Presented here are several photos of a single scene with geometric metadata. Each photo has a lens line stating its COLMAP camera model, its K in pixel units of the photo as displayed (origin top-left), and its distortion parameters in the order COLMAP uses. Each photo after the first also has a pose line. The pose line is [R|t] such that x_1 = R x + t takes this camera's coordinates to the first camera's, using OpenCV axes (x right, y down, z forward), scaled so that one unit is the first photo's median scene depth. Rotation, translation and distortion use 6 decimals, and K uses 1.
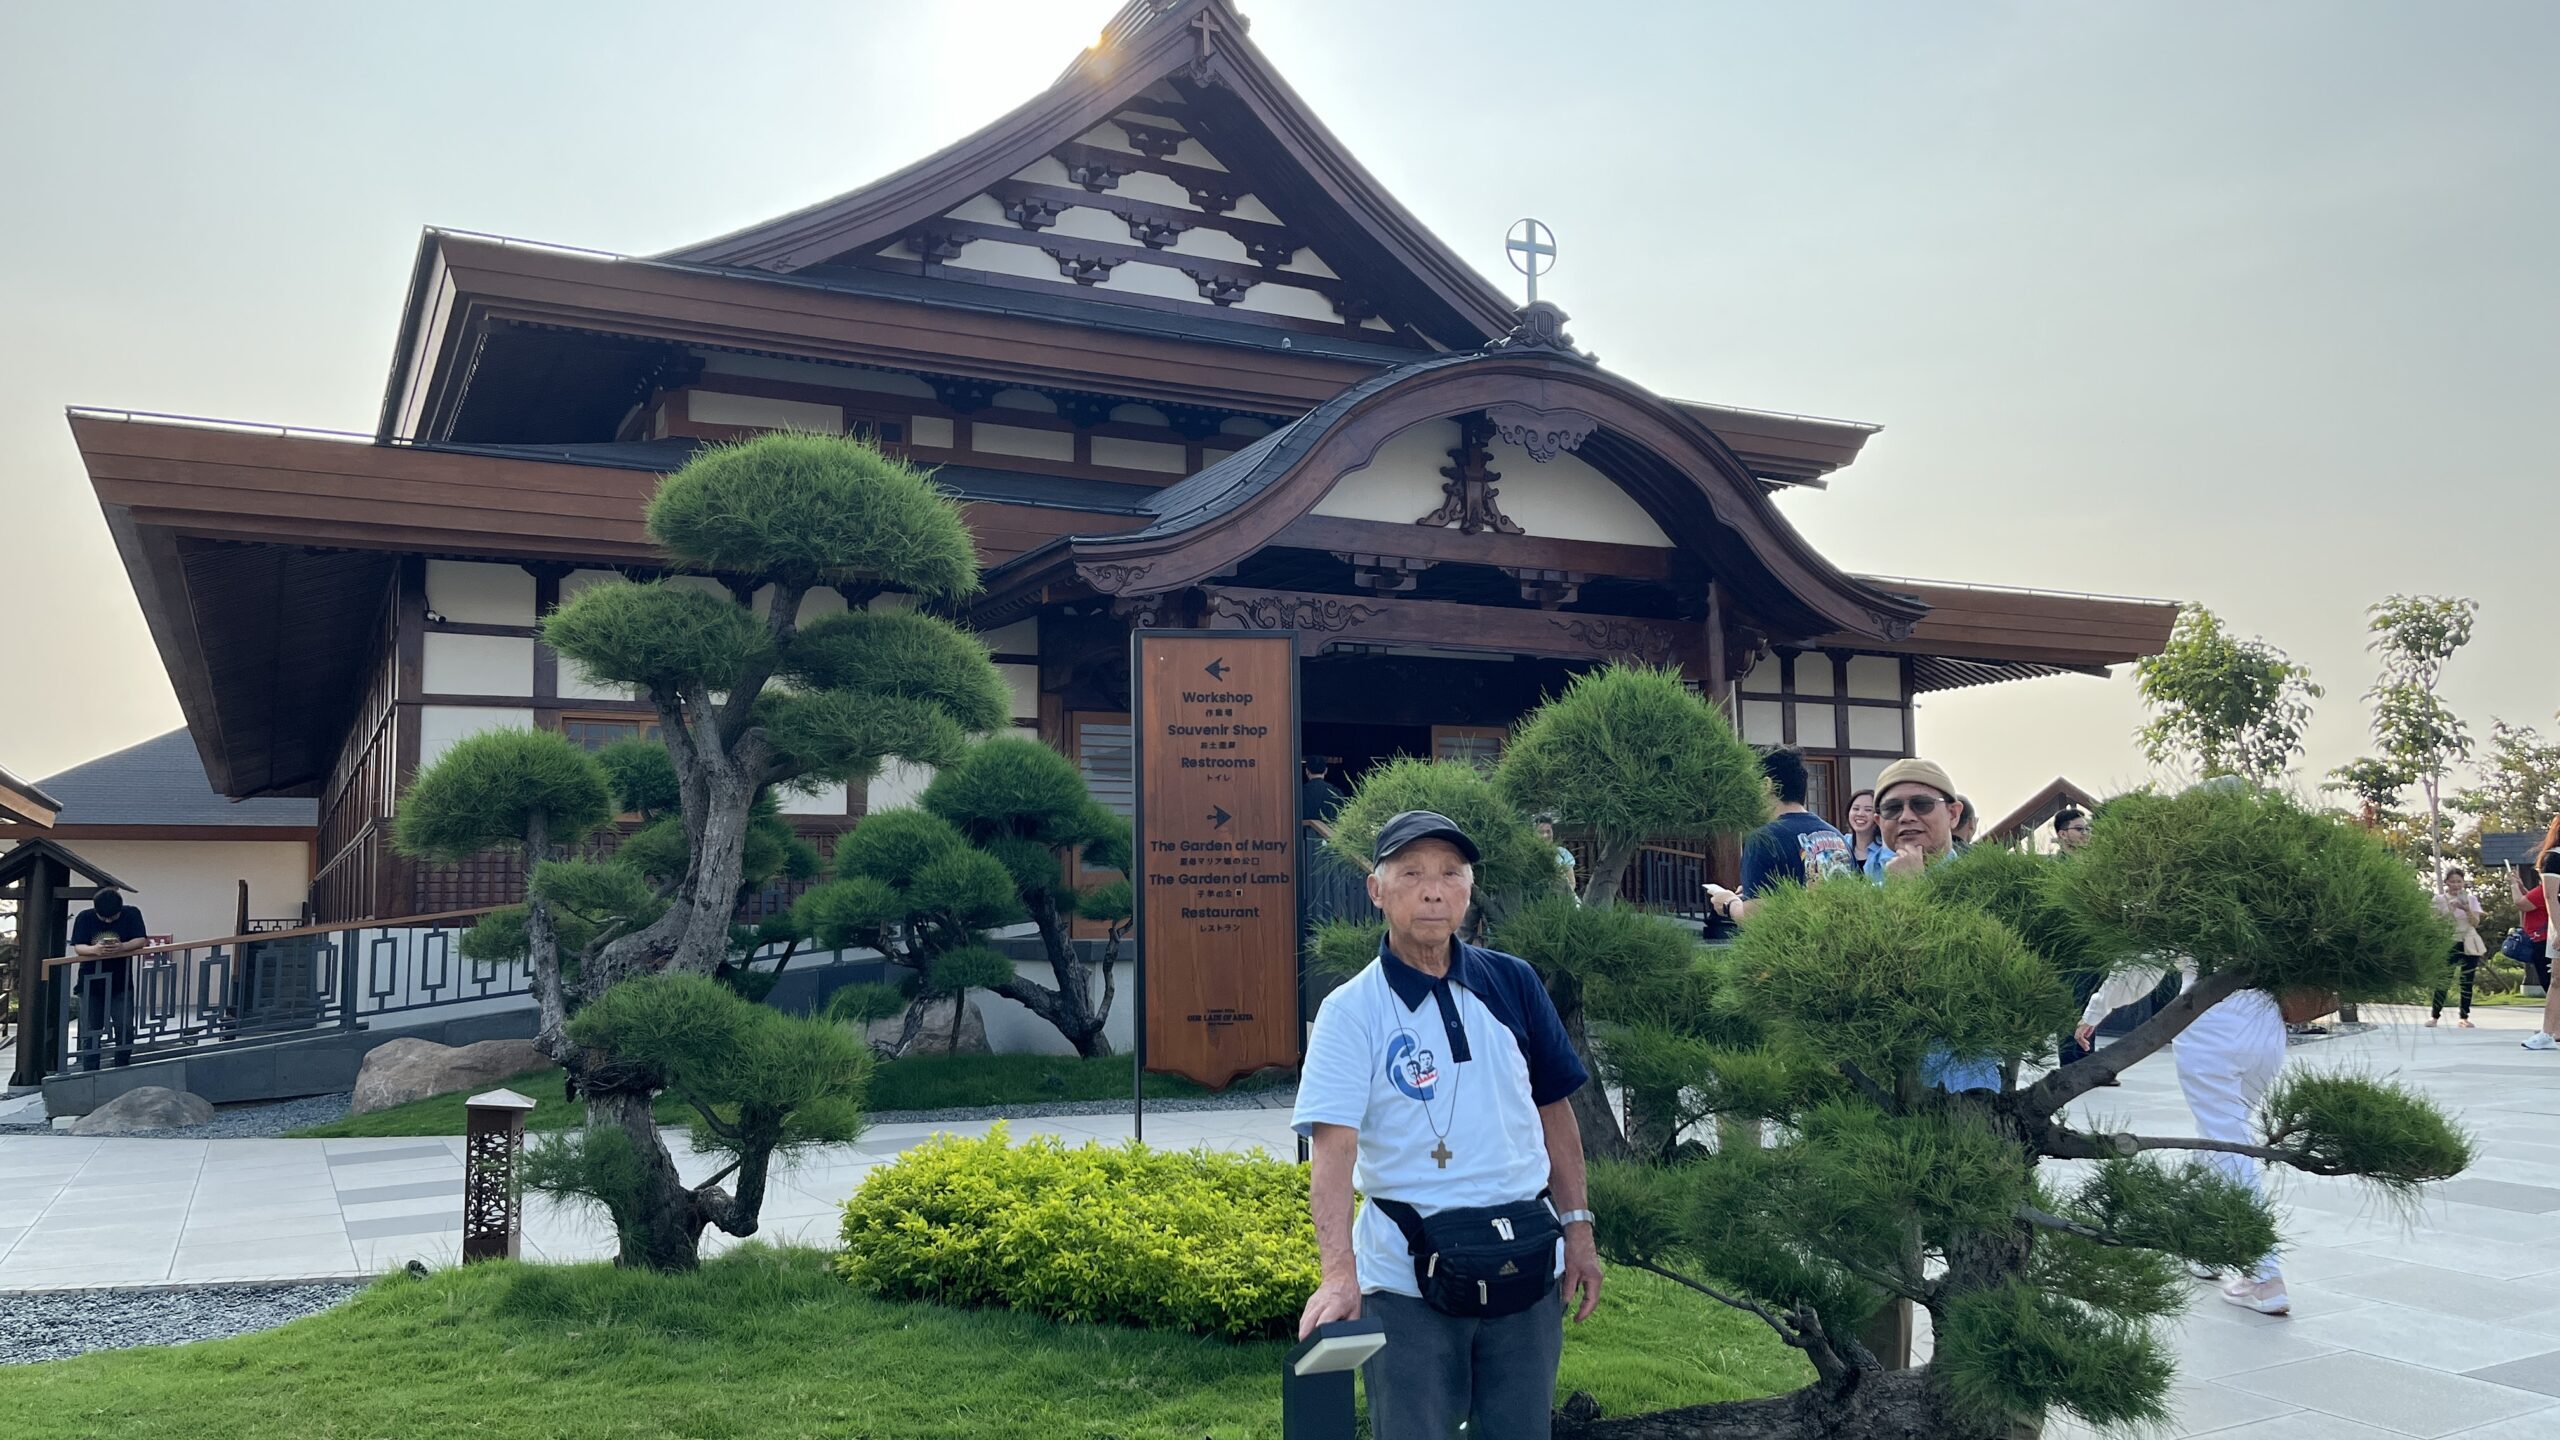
lens RADIAL K [[1960.8, 0, 1280.0], [0, 1960.8, 720.0], [0, 0, 1]] dist [0.000675, 0.000076]
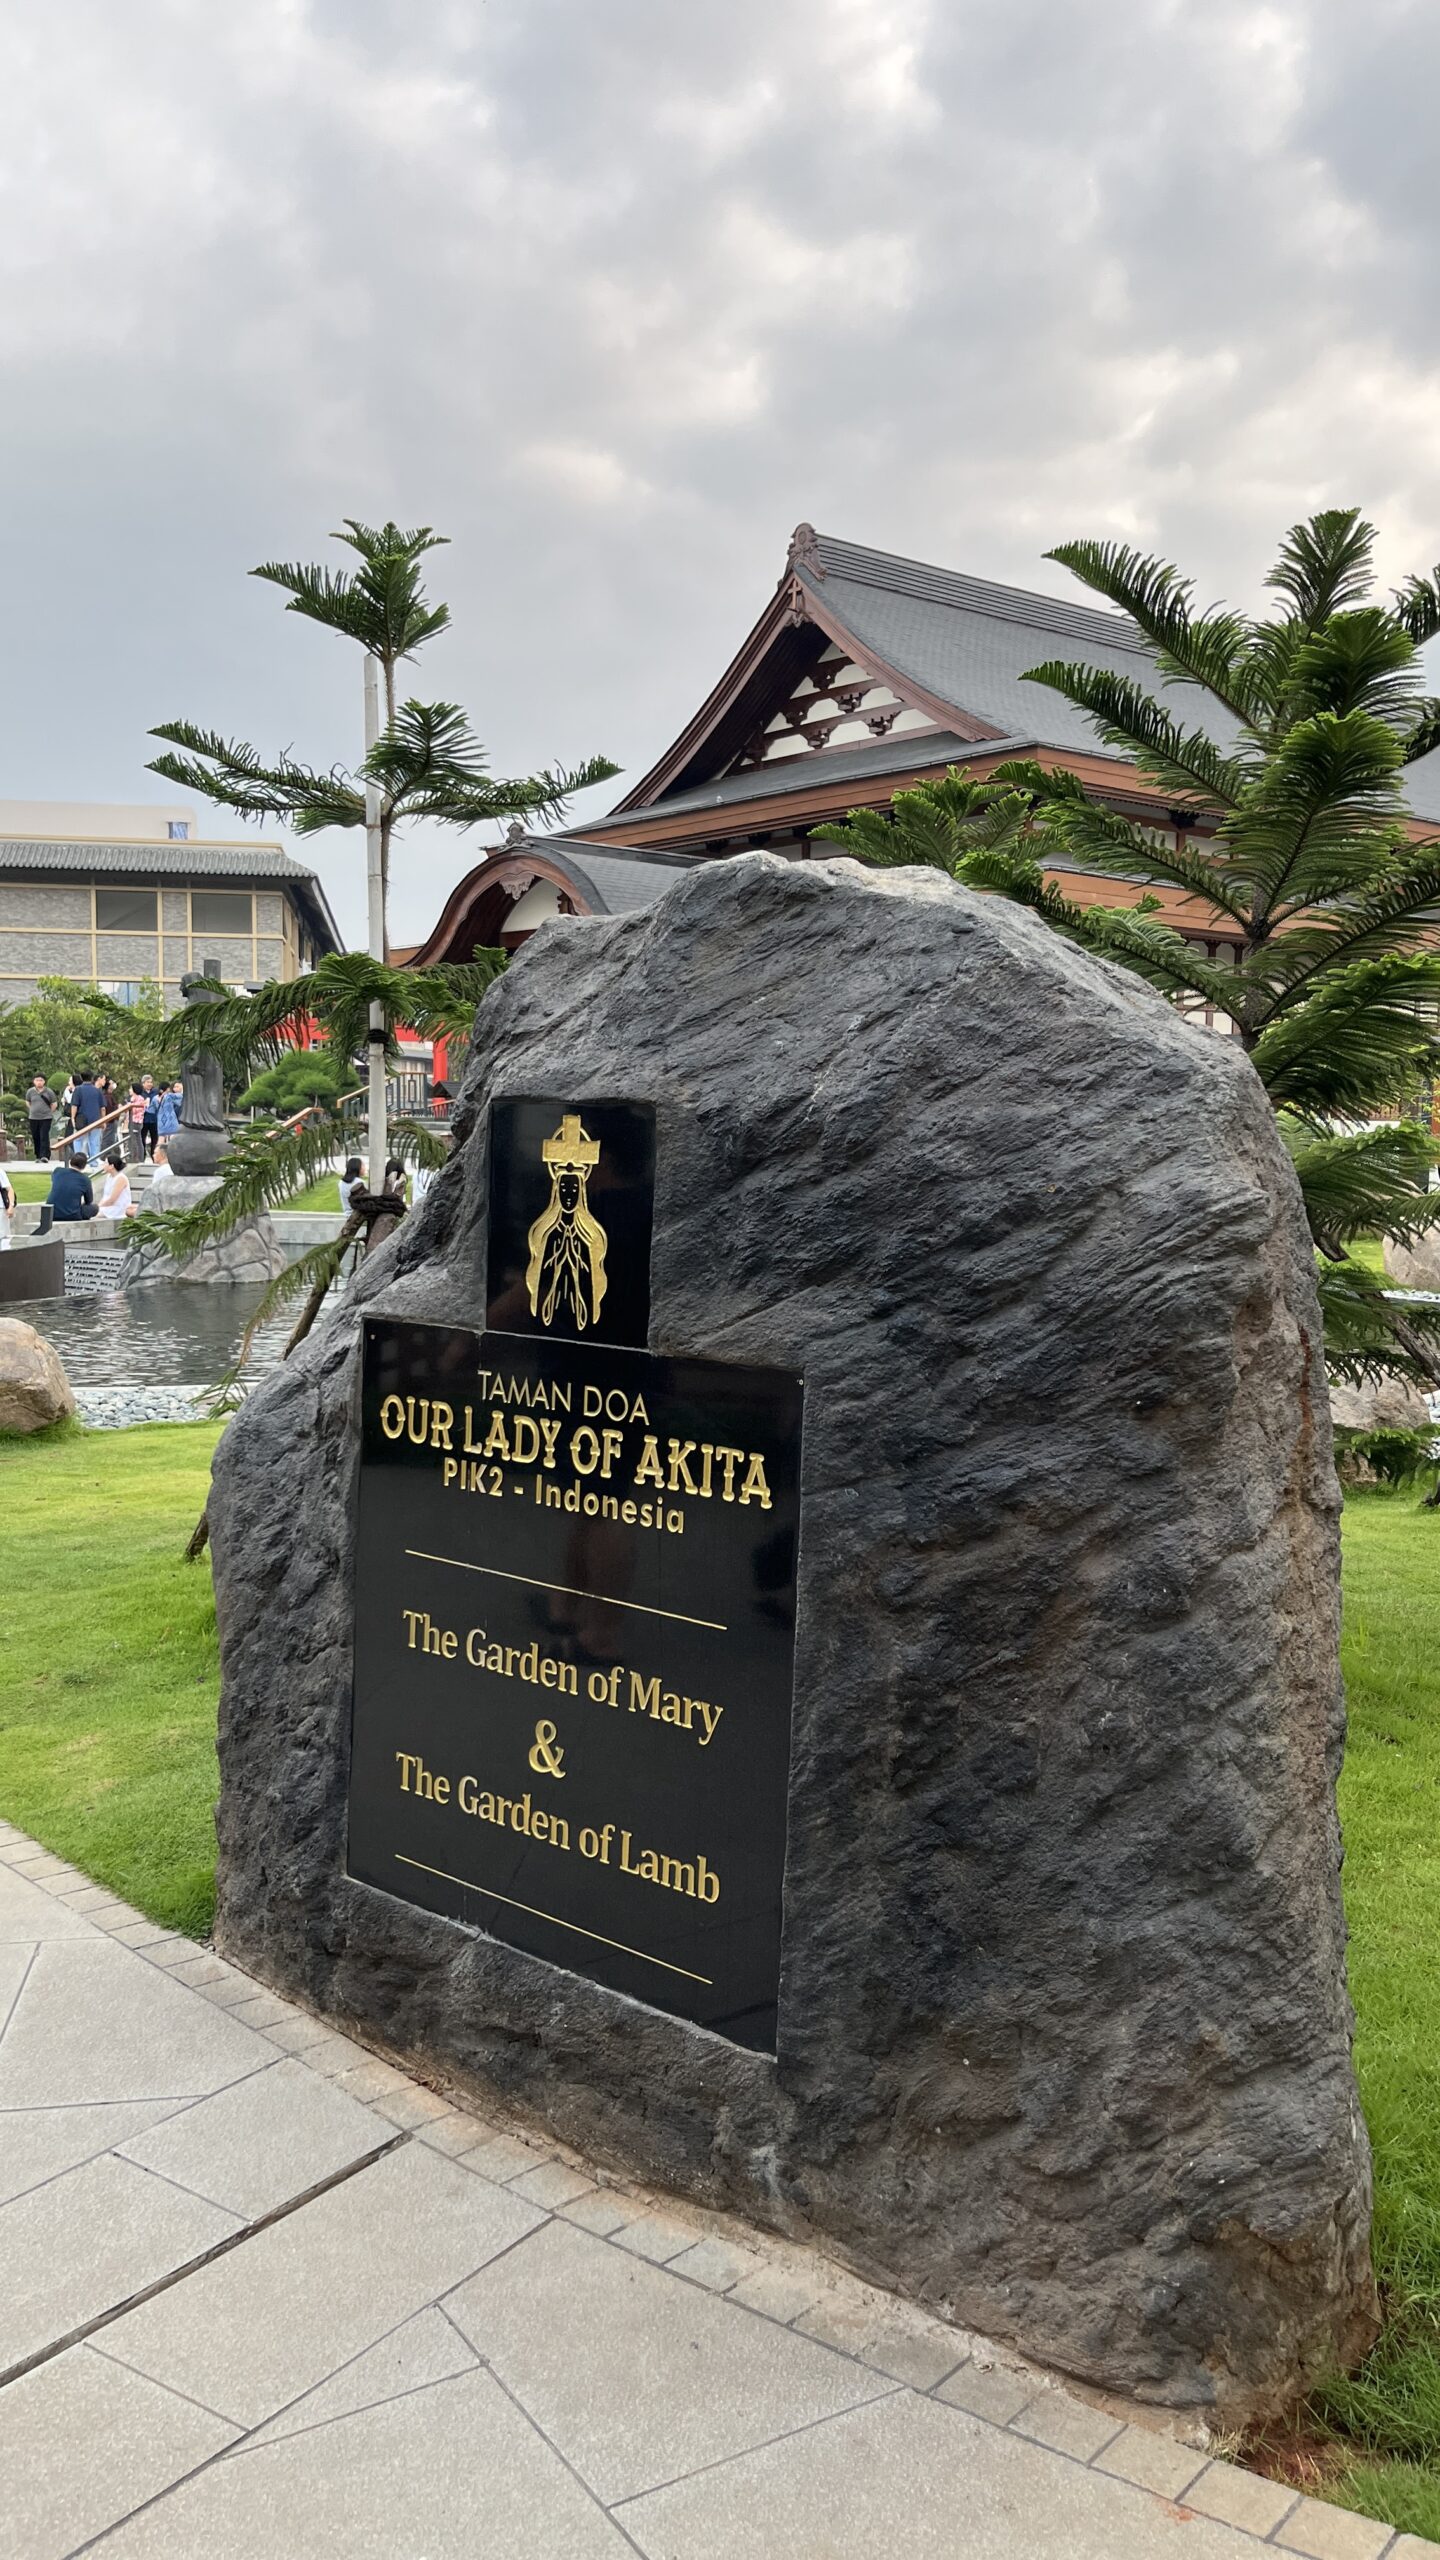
lens RADIAL K [[1885.5, 0, 720.0], [0, 1885.5, 1280.0], [0, 0, 1]] dist [0.009595, 0.001407]
pose [[0.207556, 0.100882, -0.973007, 1.590229], [0.085100, 0.989035, 0.120697, 0.036883], [0.974514, -0.107854, 0.196695, 0.541418]]
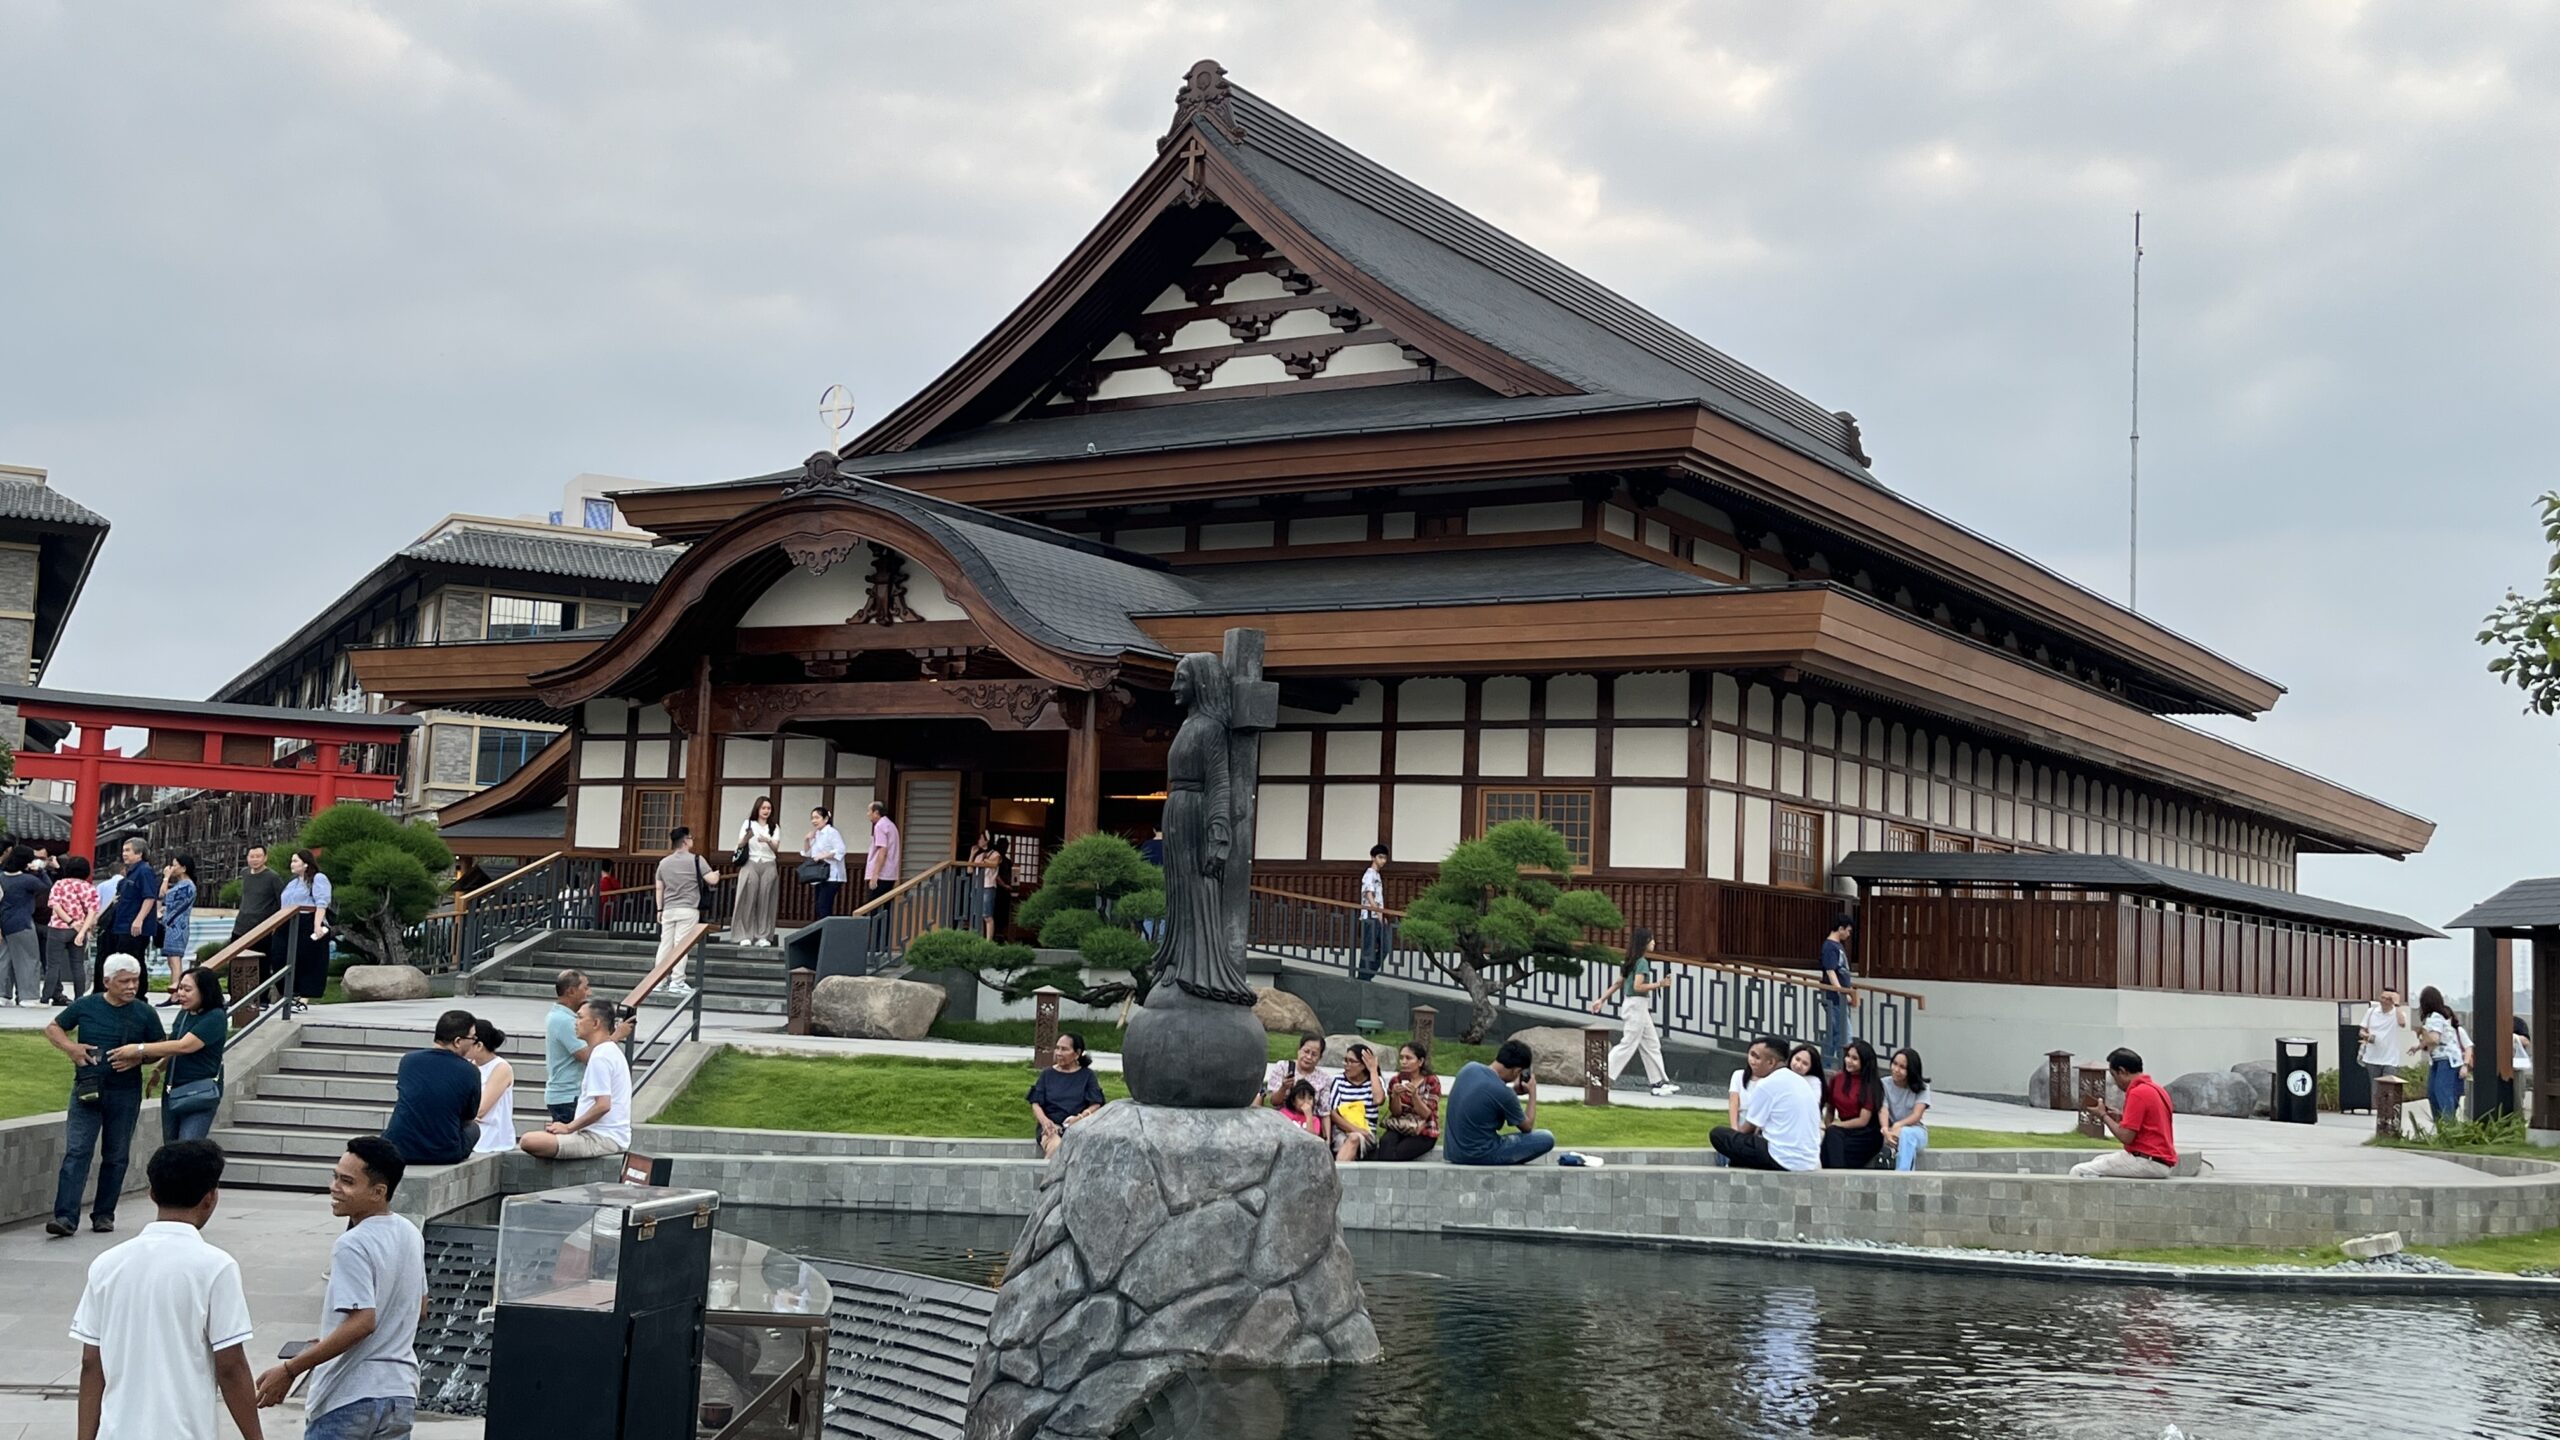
lens RADIAL K [[2553.4, 0, 1280.0], [0, 2553.4, 720.0], [0, 0, 1]] dist [0.047909, 0.000707]
pose [[0.491891, -0.042977, -0.869595, 1.241192], [0.036541, 0.998920, -0.028699, 0.016902], [0.869890, -0.017660, 0.492930, 0.306876]]
